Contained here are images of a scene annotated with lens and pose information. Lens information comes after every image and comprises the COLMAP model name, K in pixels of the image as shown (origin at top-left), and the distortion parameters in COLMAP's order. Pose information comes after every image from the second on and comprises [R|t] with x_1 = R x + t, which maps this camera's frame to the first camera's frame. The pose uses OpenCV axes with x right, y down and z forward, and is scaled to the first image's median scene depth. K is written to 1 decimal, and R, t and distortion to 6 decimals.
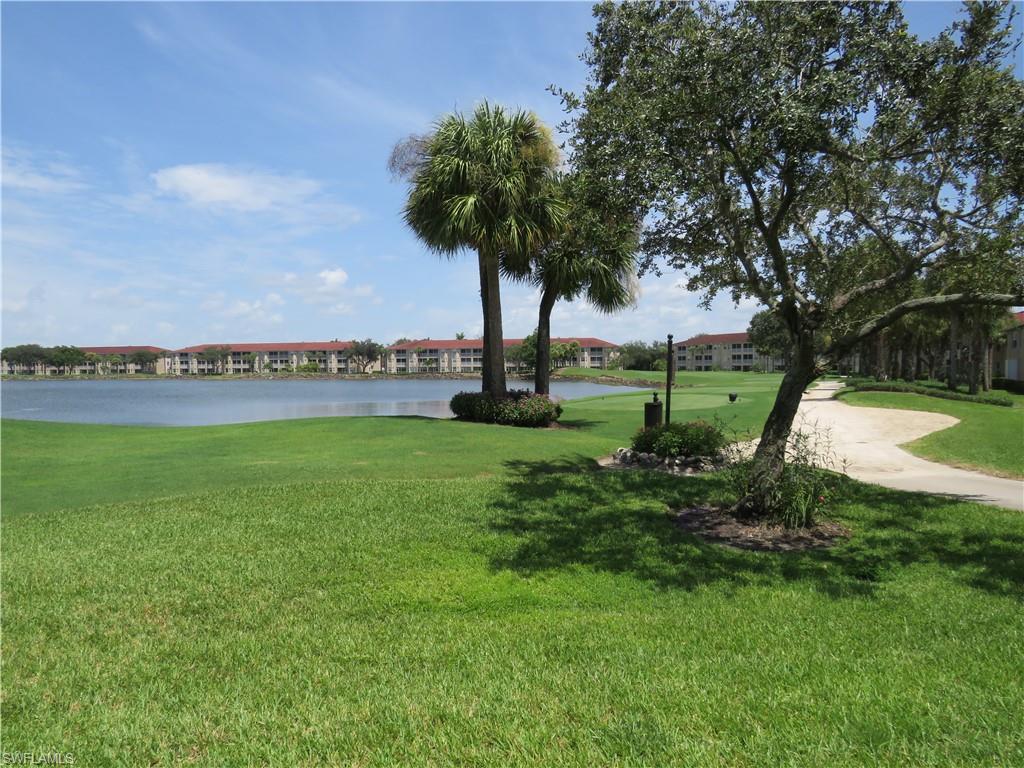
lens RADIAL K [[716.6, 0, 512.0], [0, 716.6, 384.0], [0, 0, 1]] dist [-0.022136, -0.002591]
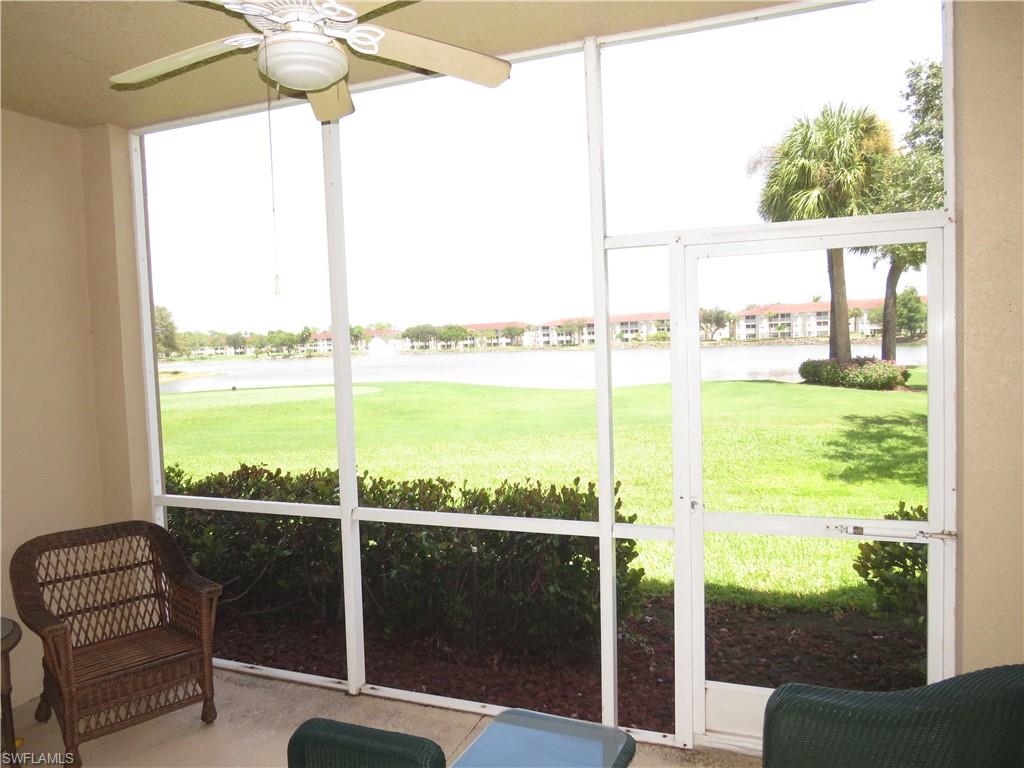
lens RADIAL K [[725.0, 0, 512.0], [0, 725.0, 384.0], [0, 0, 1]] dist [-0.051362, 0.042644]
pose [[0.890192, -0.000206, -0.455585, 0.033609], [0.020602, 0.998995, 0.039805, -0.005169], [0.455119, -0.044820, 0.889302, -0.262423]]
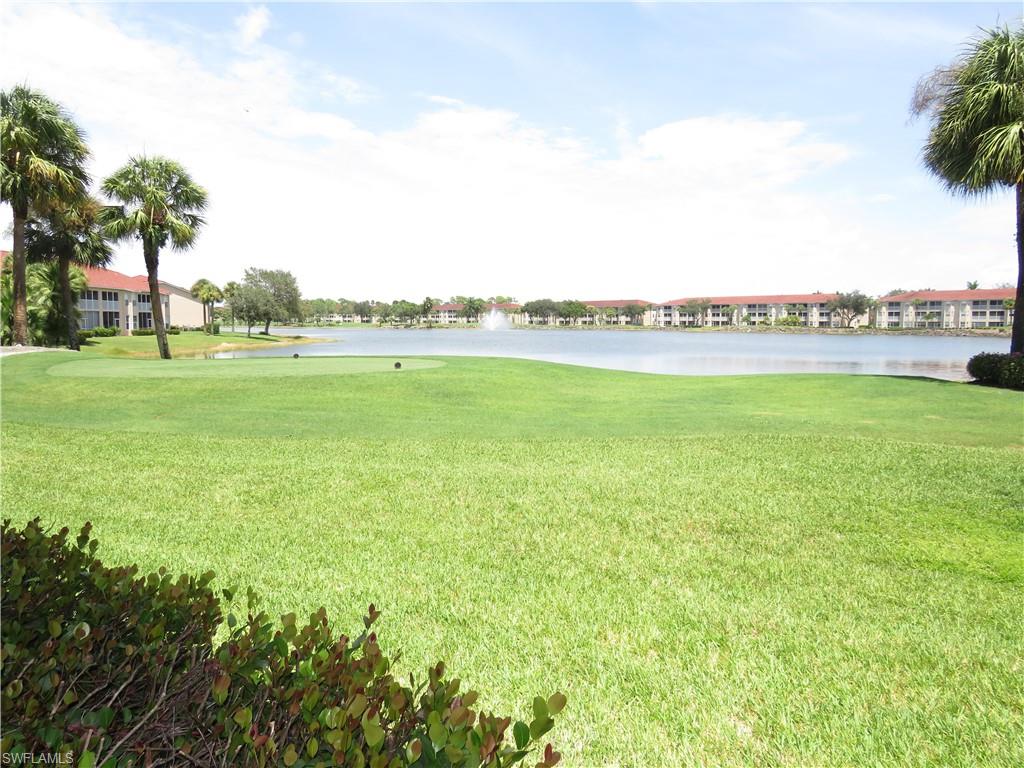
lens RADIAL K [[725.0, 0, 512.0], [0, 725.0, 384.0], [0, 0, 1]] dist [-0.051362, 0.042644]
pose [[0.802450, 0.059129, -0.593783, -0.012460], [-0.020430, 0.997217, 0.071693, -0.001630], [0.596370, -0.045399, 0.801425, -0.055391]]
